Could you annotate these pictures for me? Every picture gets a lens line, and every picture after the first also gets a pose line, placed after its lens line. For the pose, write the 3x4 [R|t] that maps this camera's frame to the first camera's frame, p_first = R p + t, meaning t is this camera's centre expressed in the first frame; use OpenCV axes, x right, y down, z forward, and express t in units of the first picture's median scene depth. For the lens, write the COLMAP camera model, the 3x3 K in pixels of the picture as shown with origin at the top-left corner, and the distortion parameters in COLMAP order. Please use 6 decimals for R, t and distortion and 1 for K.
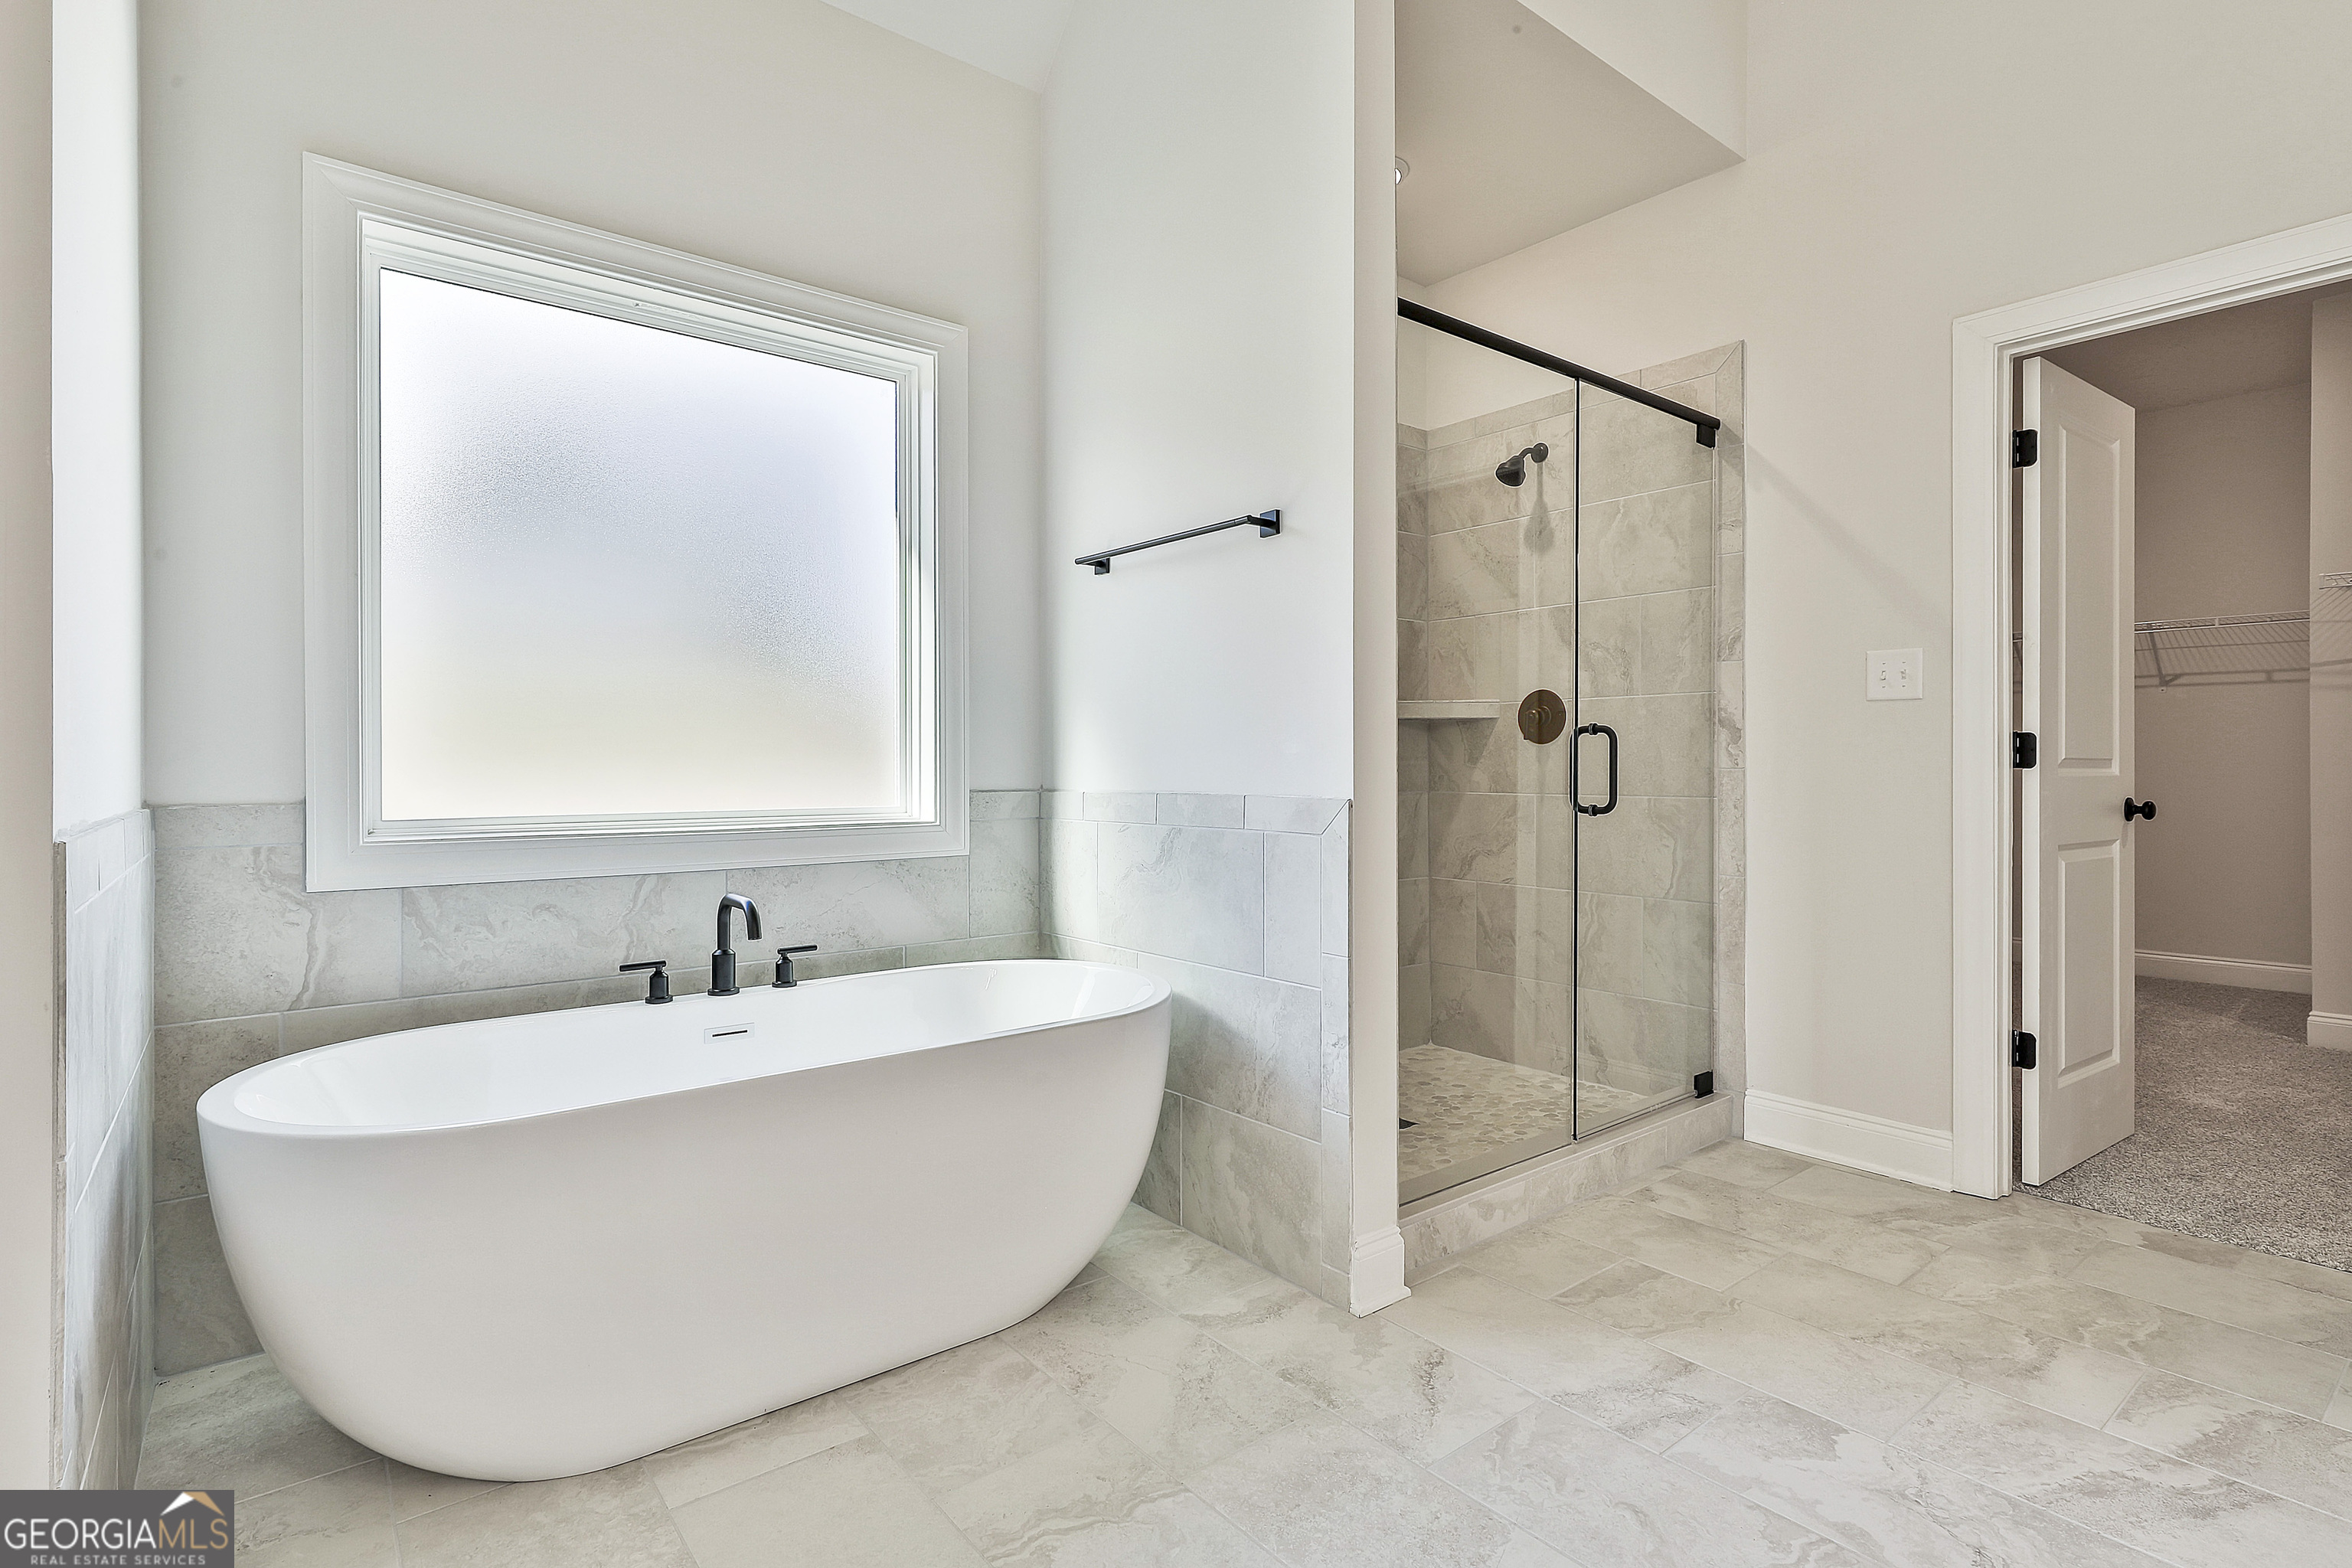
lens RADIAL K [[1134.9, 0, 1191.8], [0, 1134.9, 767.9], [0, 0, 1]] dist [-0.004614, 0.004245]
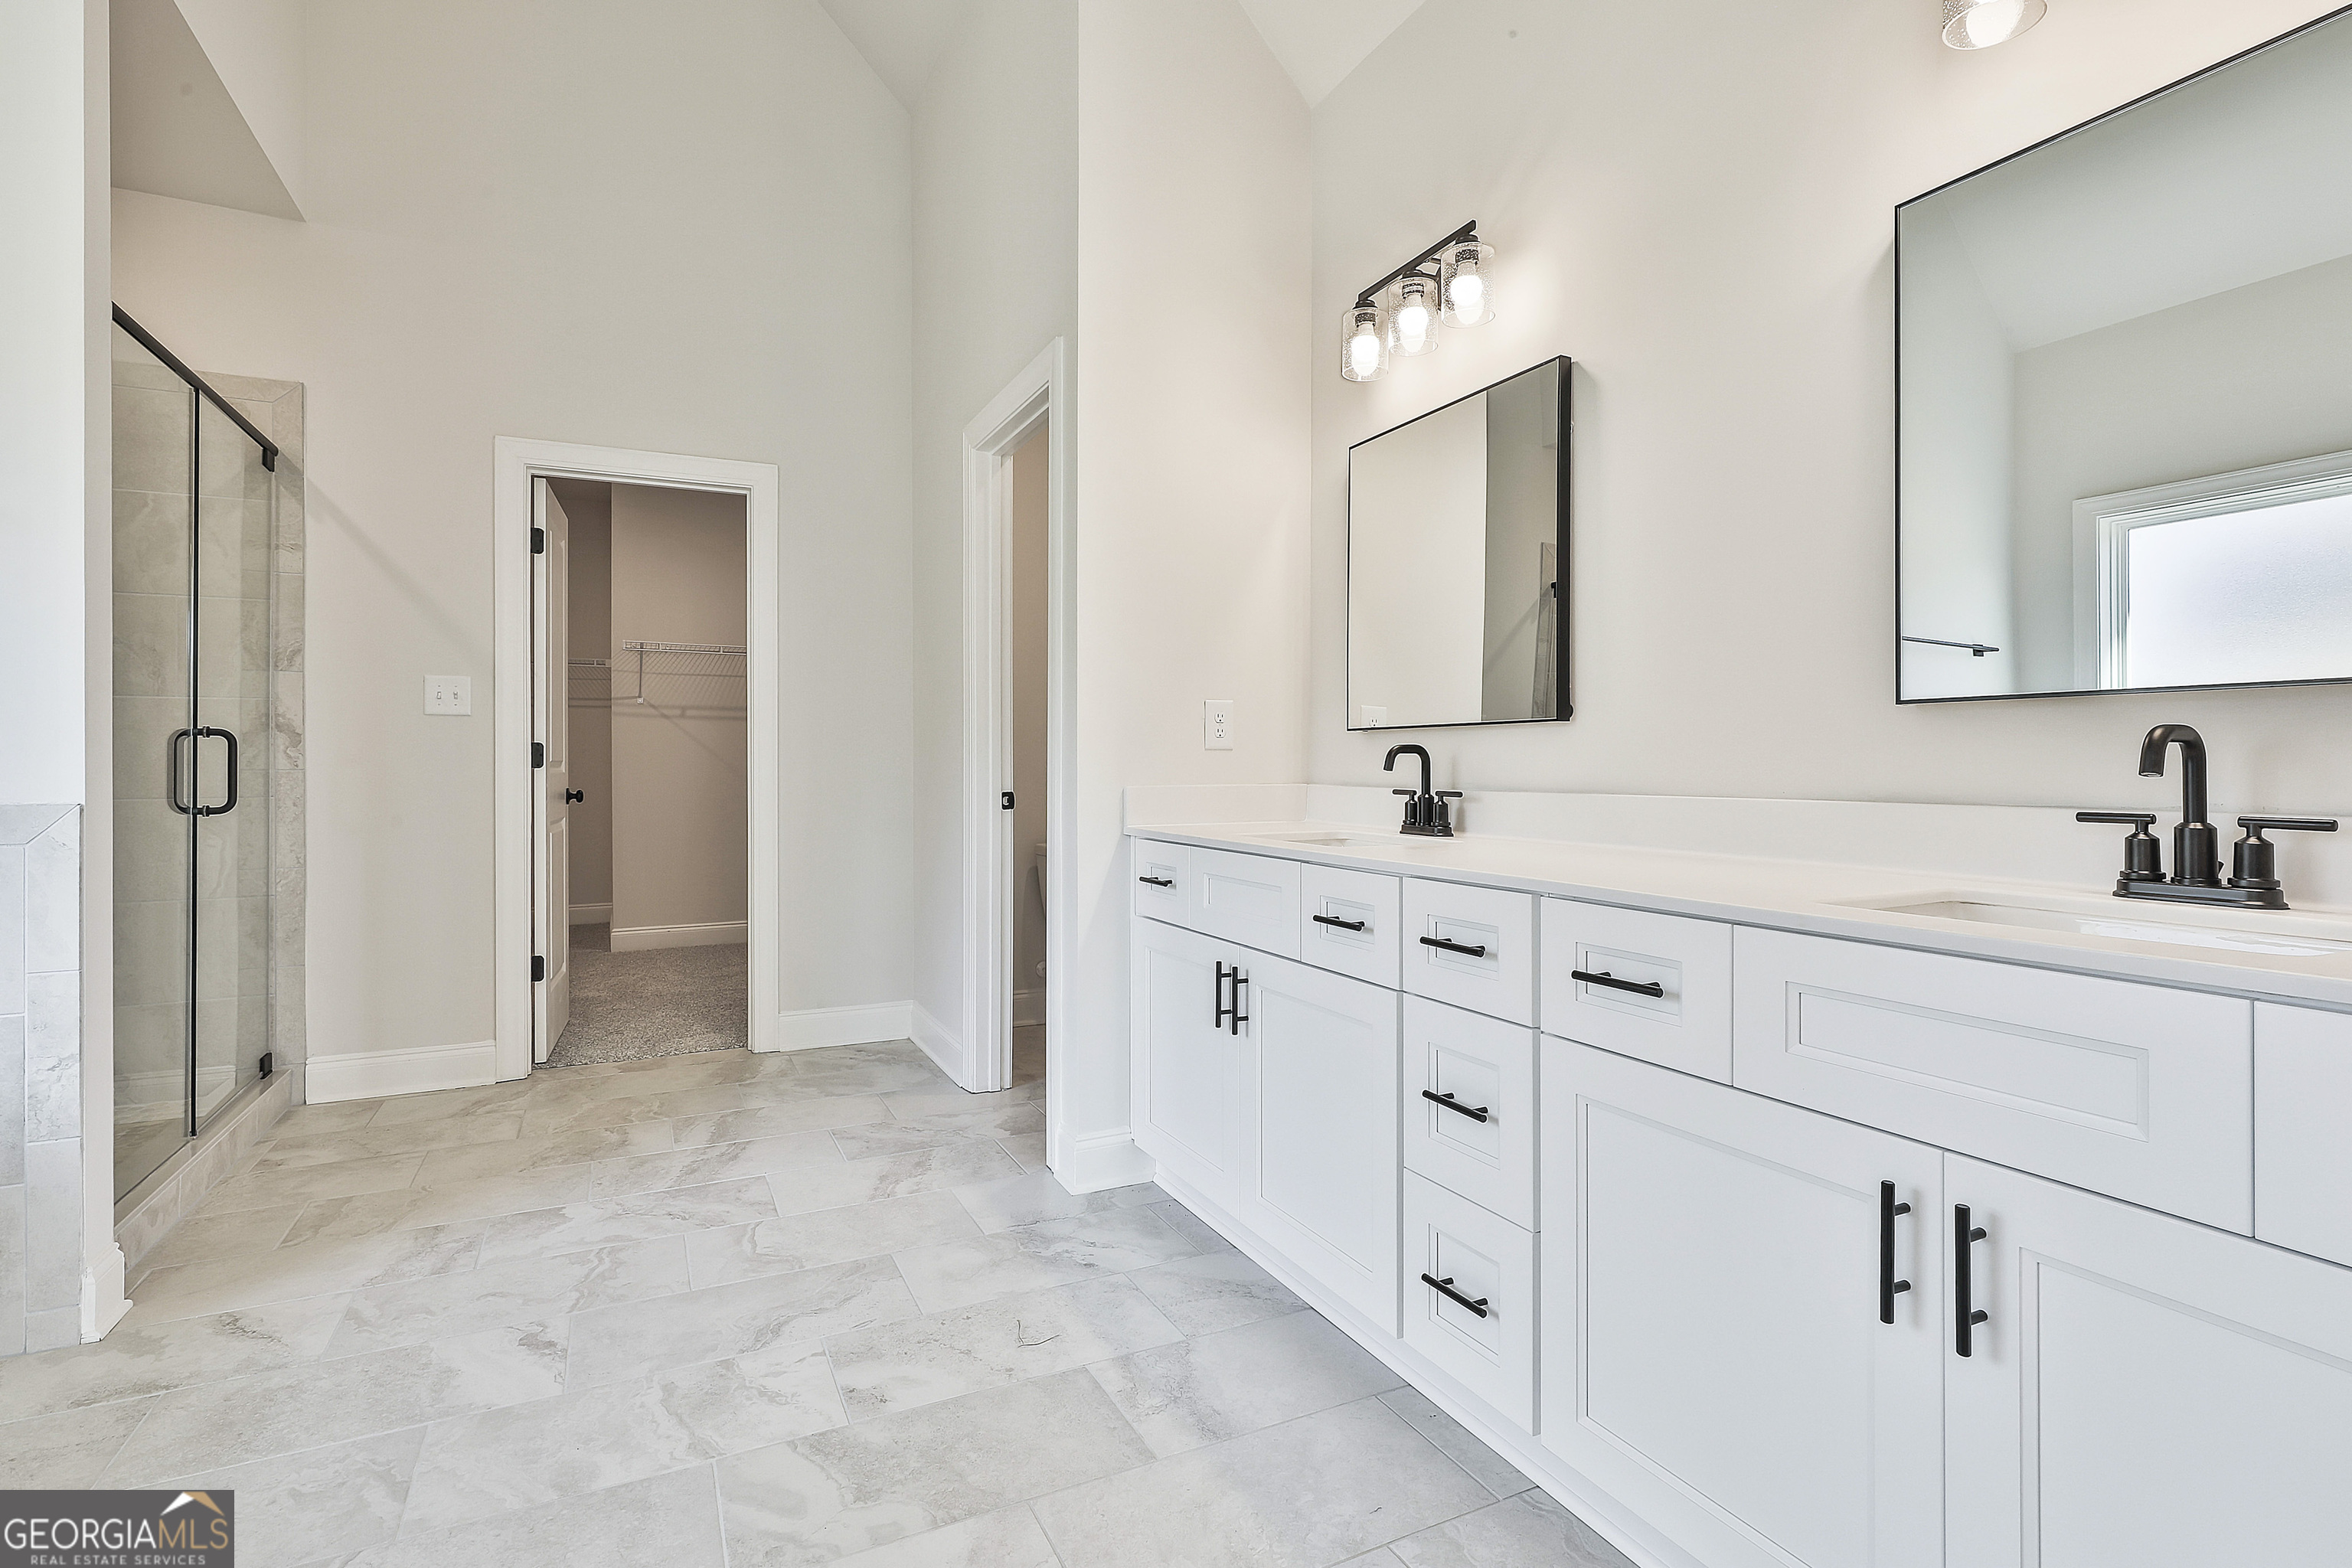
lens RADIAL K [[1134.9, 0, 1164.2], [0, 1134.9, 768.6], [0, 0, 1]] dist [-0.004614, 0.004245]
pose [[0.228522, -0.004864, 0.973527, -0.463138], [0.005834, 0.999976, 0.003627, 0.000416], [-0.973521, 0.004851, 0.228545, -0.081762]]
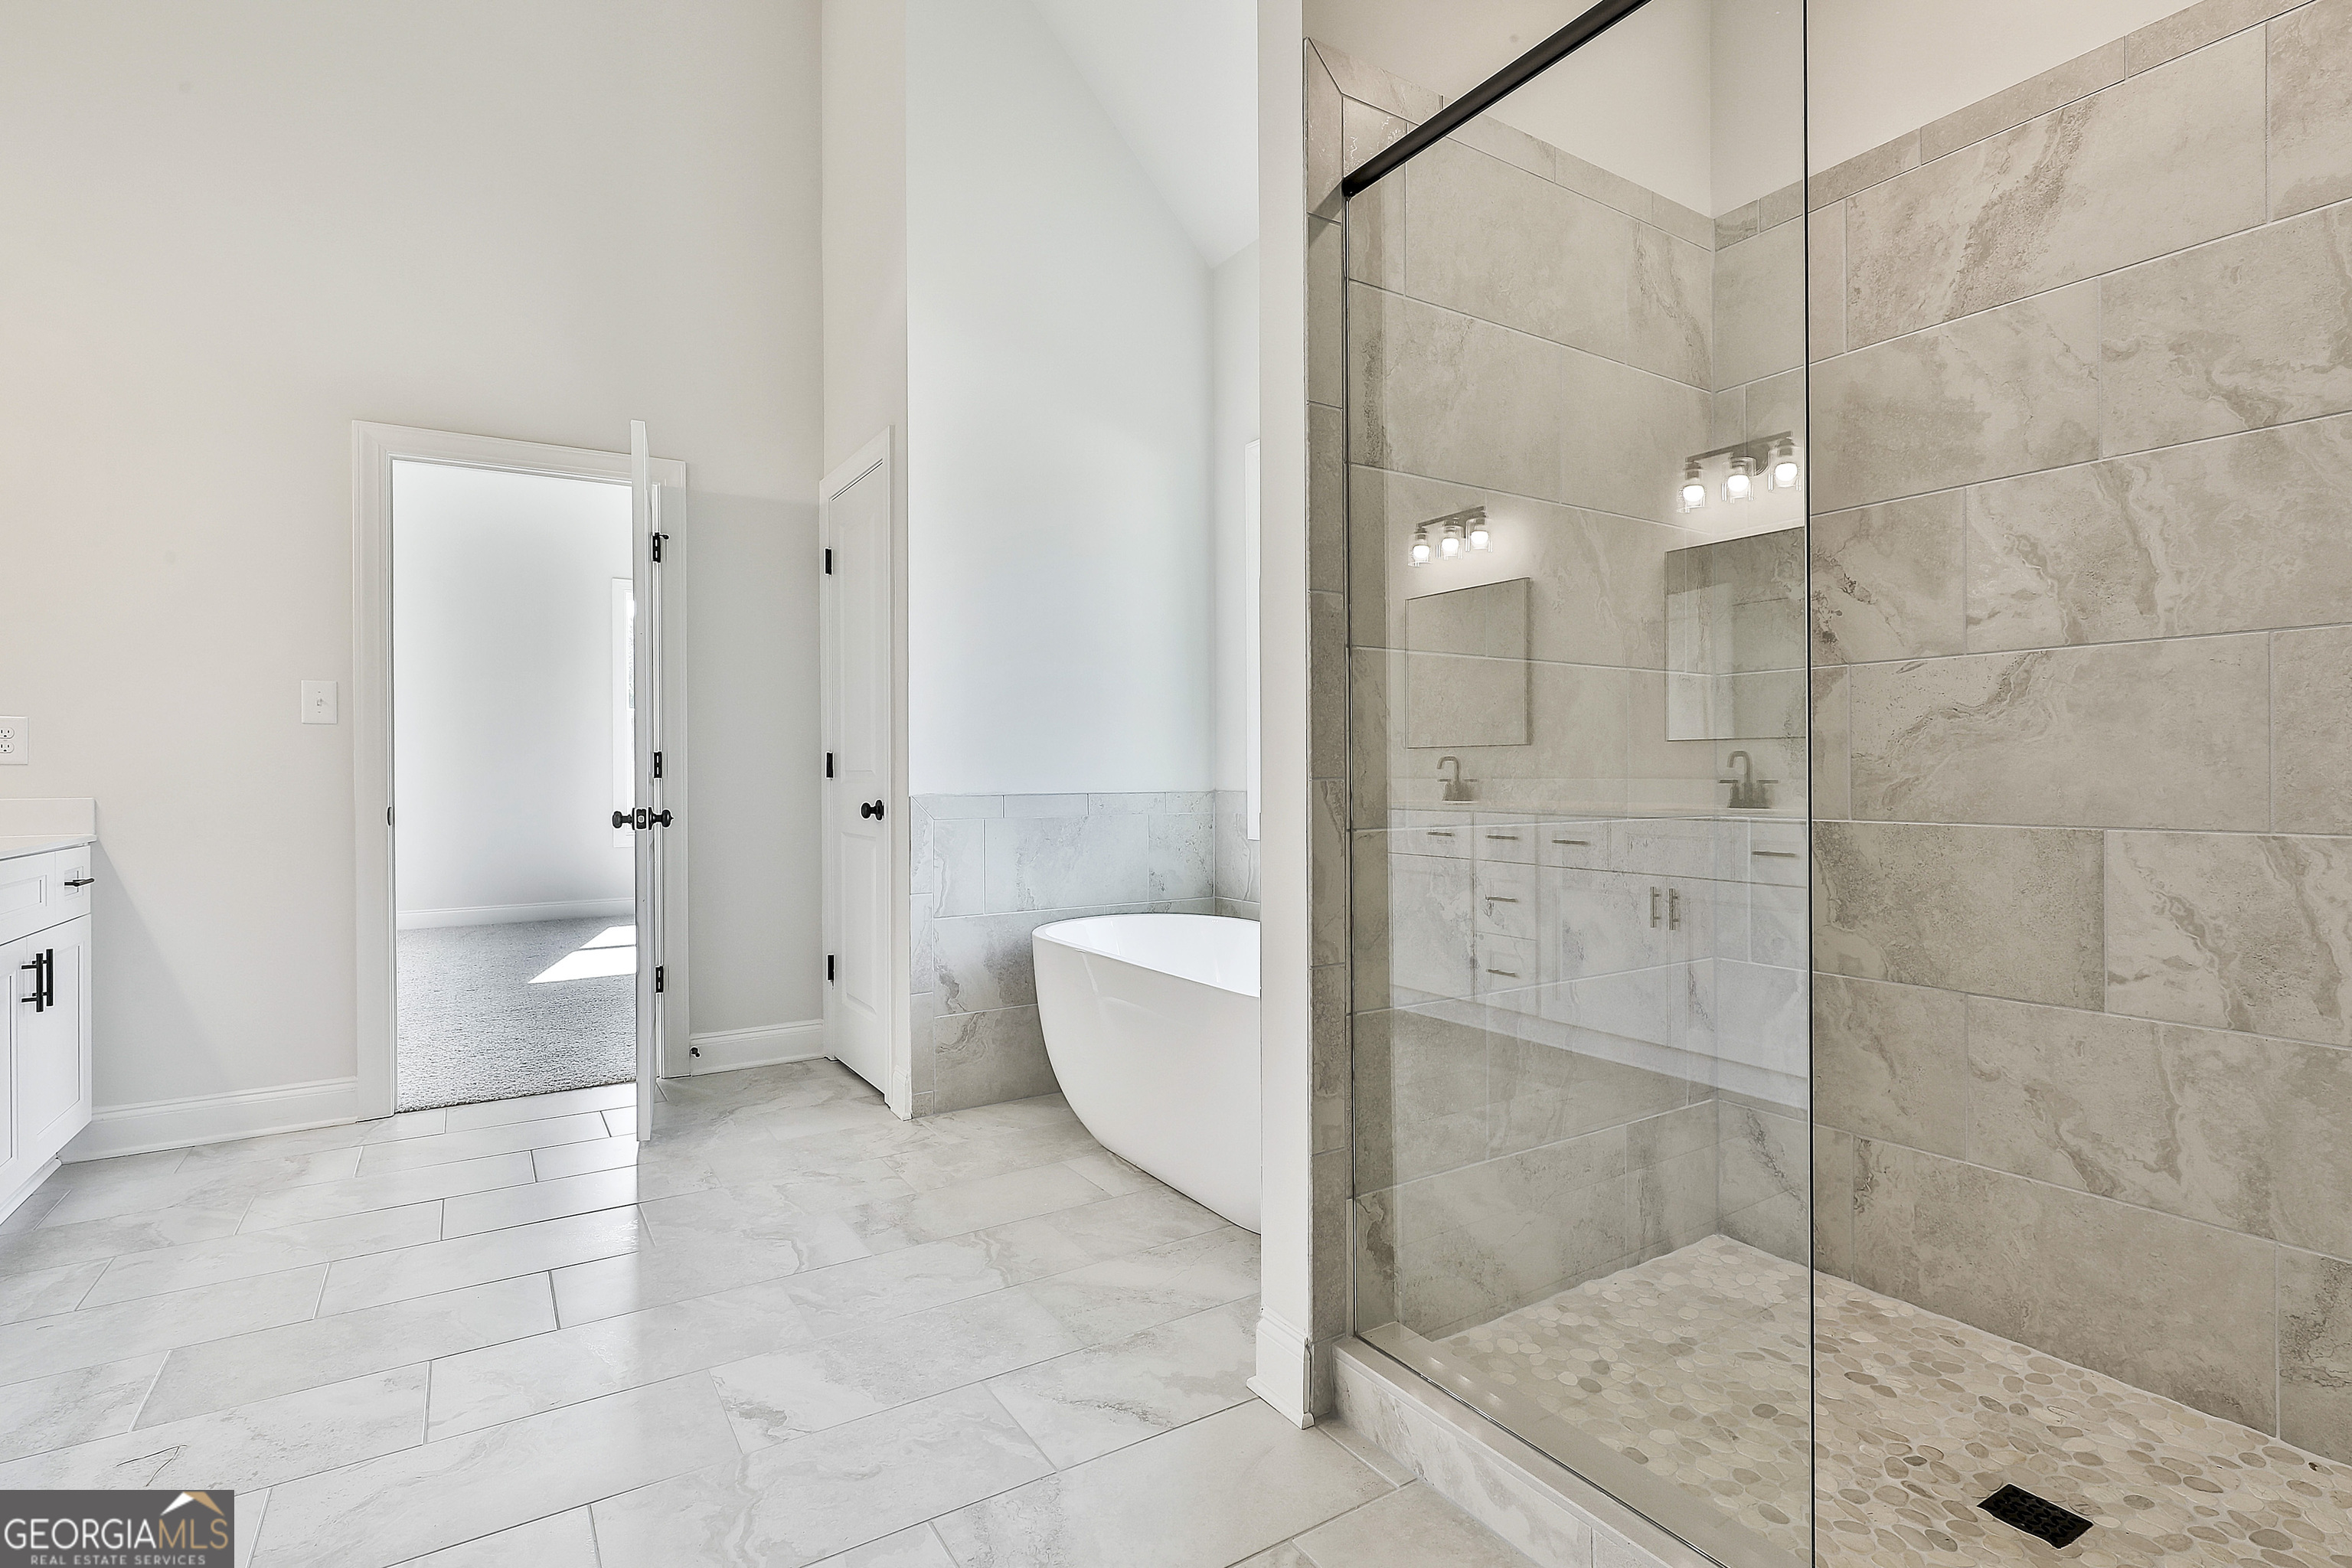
lens RADIAL K [[1134.9, 0, 1185.3], [0, 1134.9, 770.1], [0, 0, 1]] dist [-0.004614, 0.004245]
pose [[-0.108988, 0.003582, -0.994037, 0.834887], [0.003739, 0.999988, 0.003194, -0.008072], [0.994036, -0.003369, -0.109000, 0.833882]]
